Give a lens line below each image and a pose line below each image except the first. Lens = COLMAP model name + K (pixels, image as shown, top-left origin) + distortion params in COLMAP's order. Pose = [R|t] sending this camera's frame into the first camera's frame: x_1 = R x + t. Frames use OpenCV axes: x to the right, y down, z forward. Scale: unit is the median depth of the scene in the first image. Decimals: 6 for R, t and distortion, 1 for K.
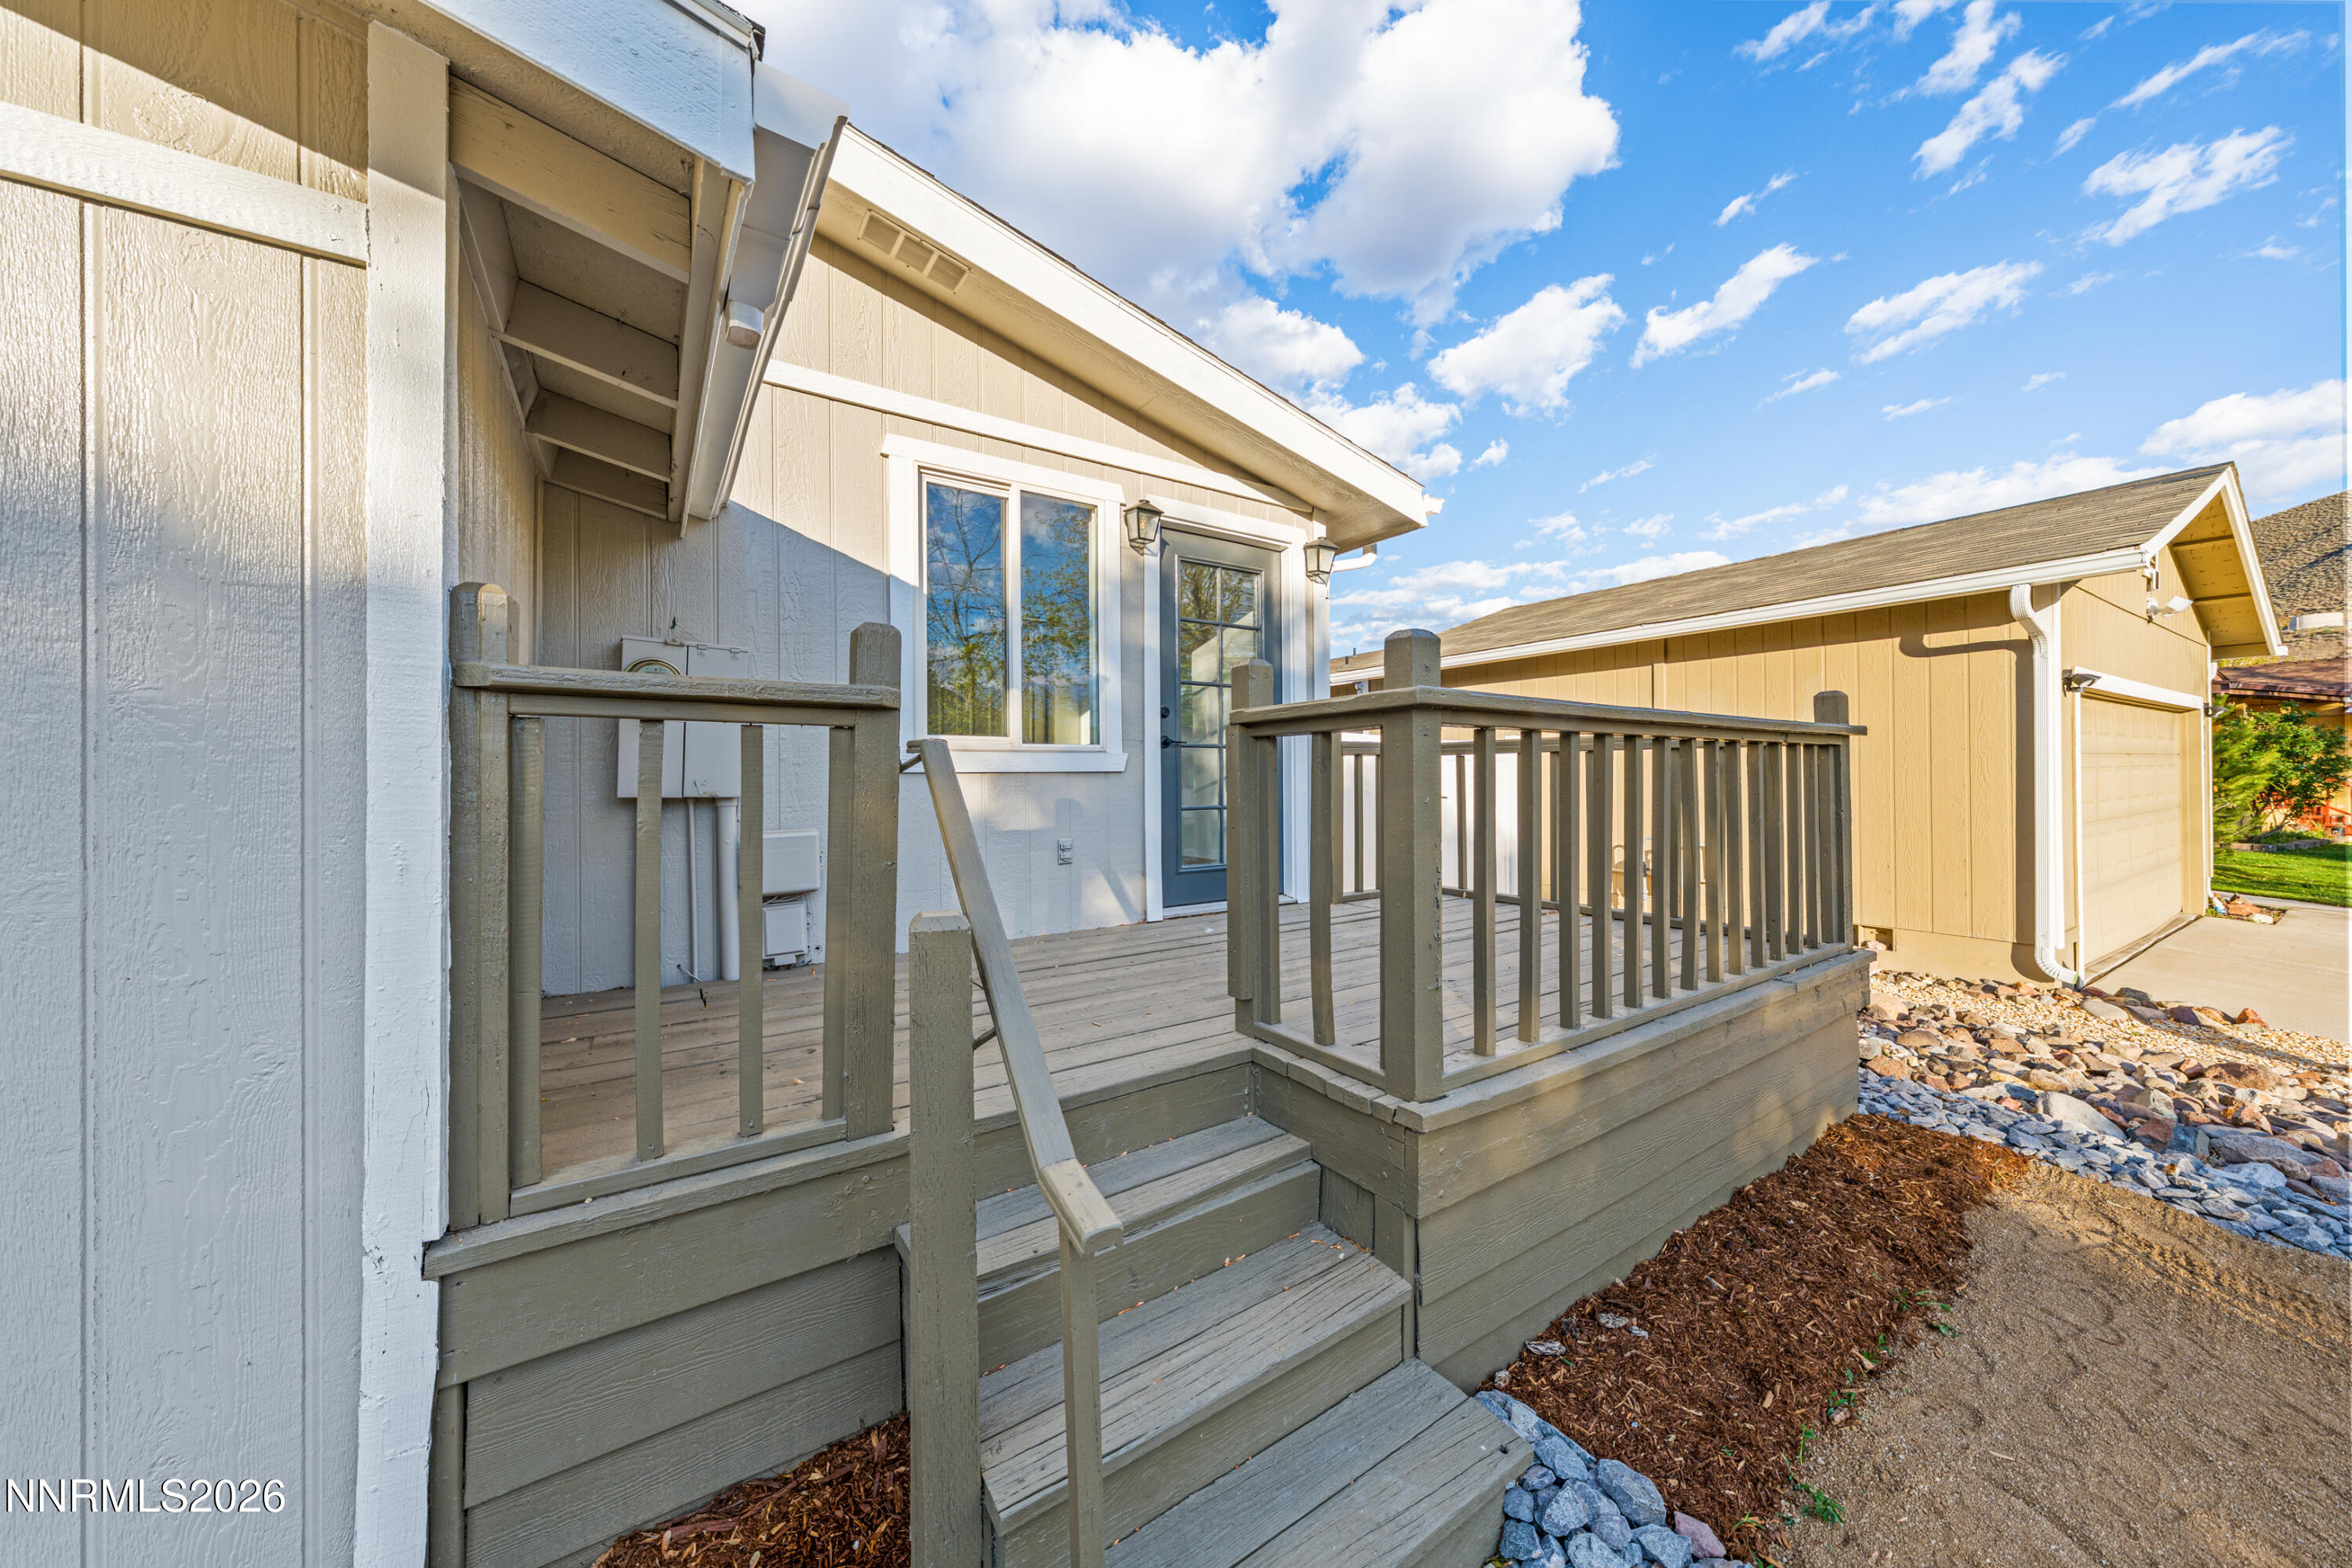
lens RADIAL K [[785.6, 0, 1178.5], [0, 785.6, 774.7], [0, 0, 1]] dist [0.002277, 0.000056]
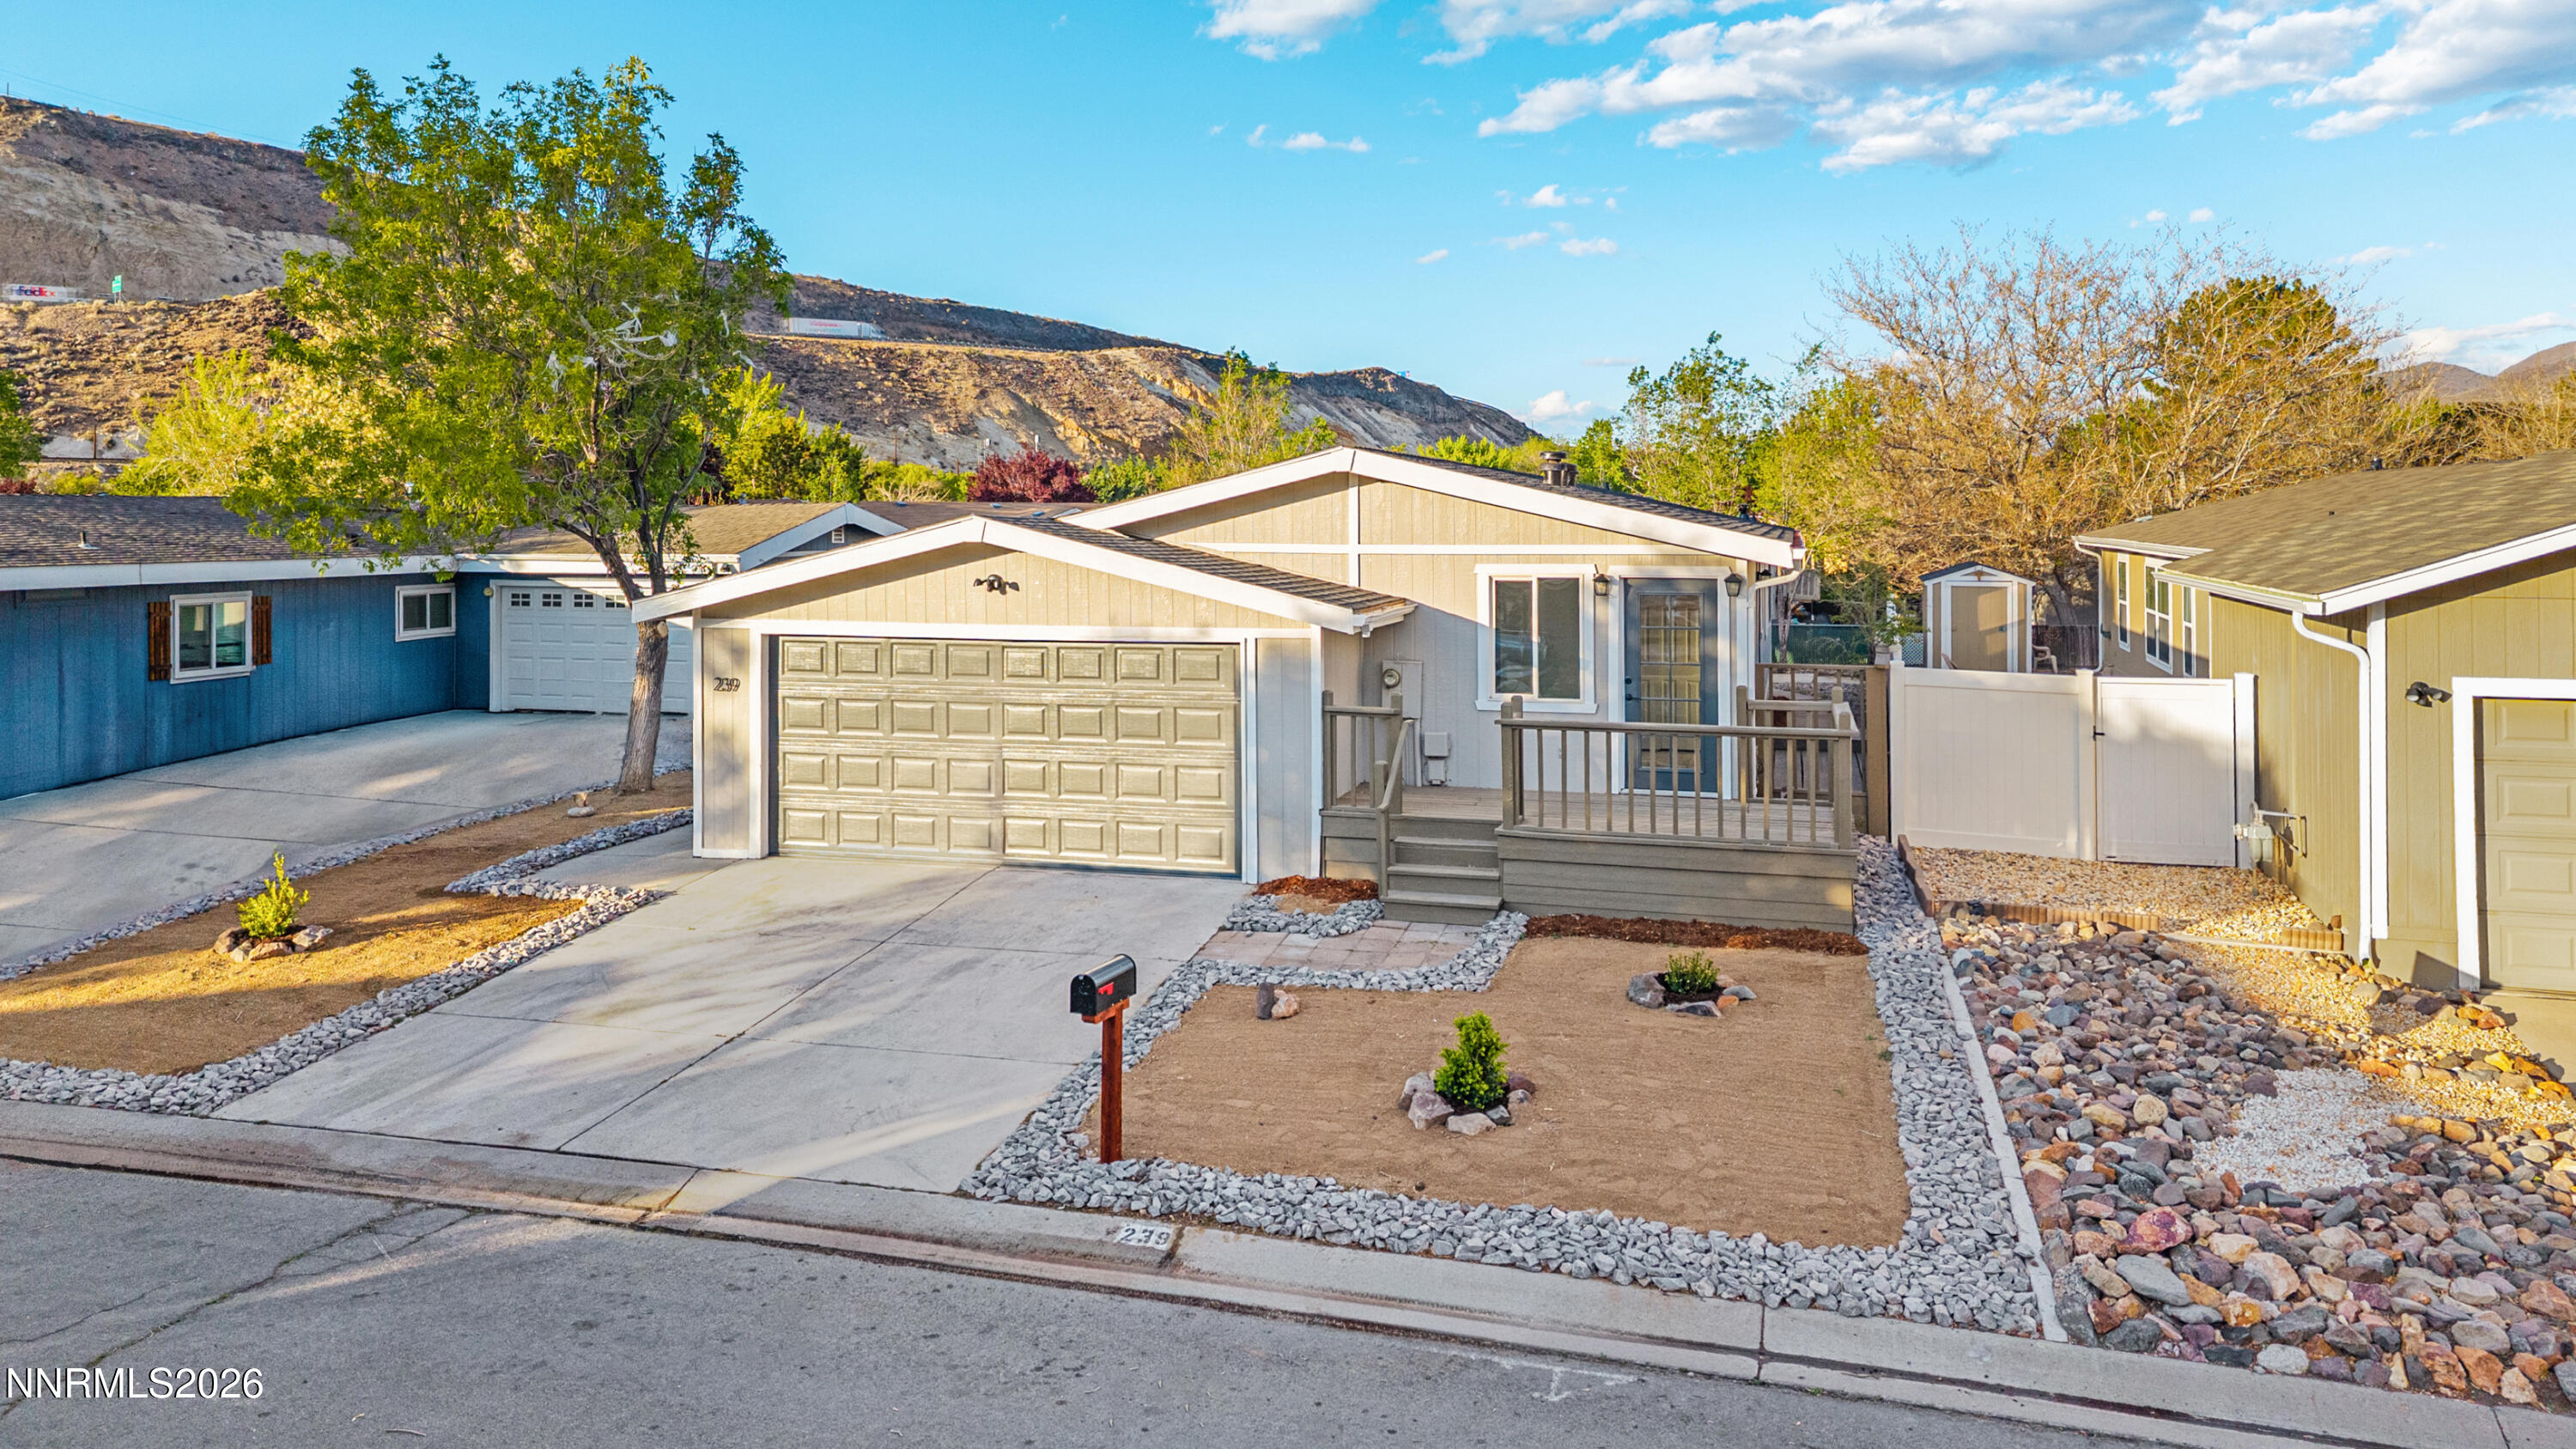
lens RADIAL K [[1766.3, 0, 1302.4], [0, 1766.3, 462.1], [0, 0, 1]] dist [0.013845, 0.002470]
pose [[0.655054, -0.012345, -0.755481, 3.244953], [-0.011119, 0.999601, -0.025975, -0.595168], [0.755500, 0.025415, 0.654655, -2.821411]]
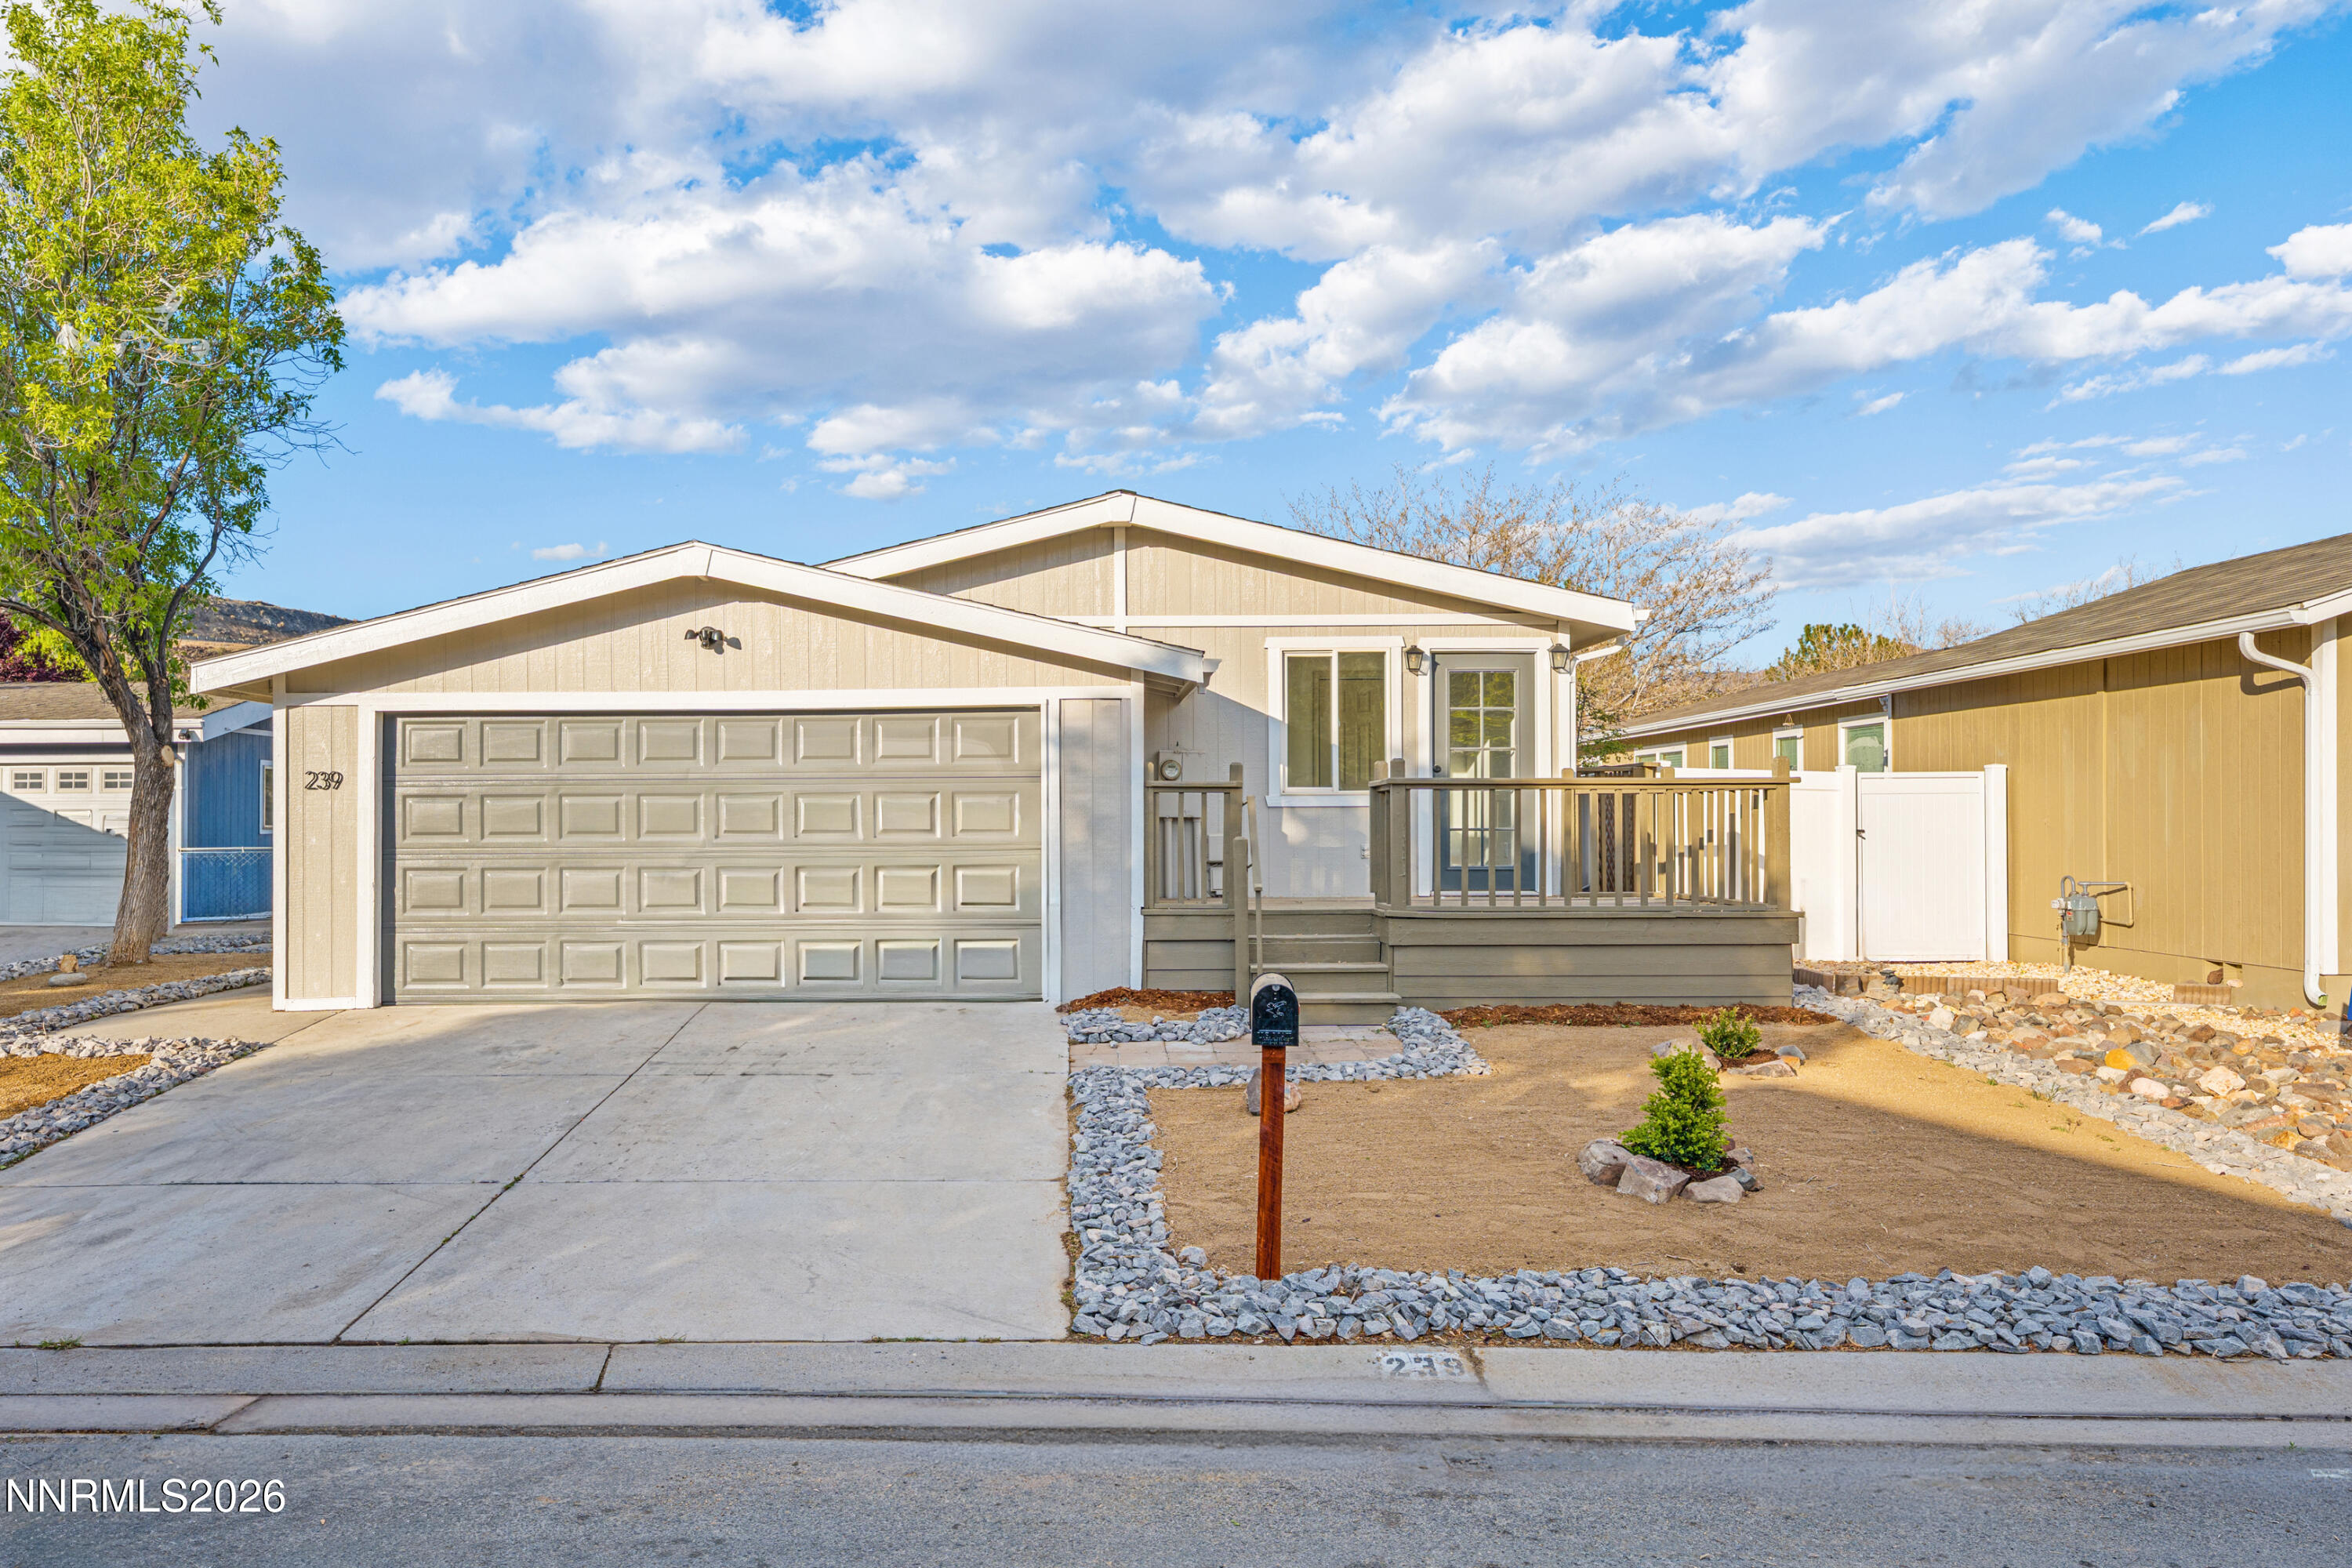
lens RADIAL K [[1638.4, 0, 1050.2], [0, 1638.4, 779.0], [0, 0, 1]] dist [-0.013209, -0.000556]
pose [[0.821564, -0.004863, -0.570095, 1.550100], [-0.007412, 0.999788, -0.019208, 0.010441], [0.570068, 0.020006, 0.821354, -2.732775]]
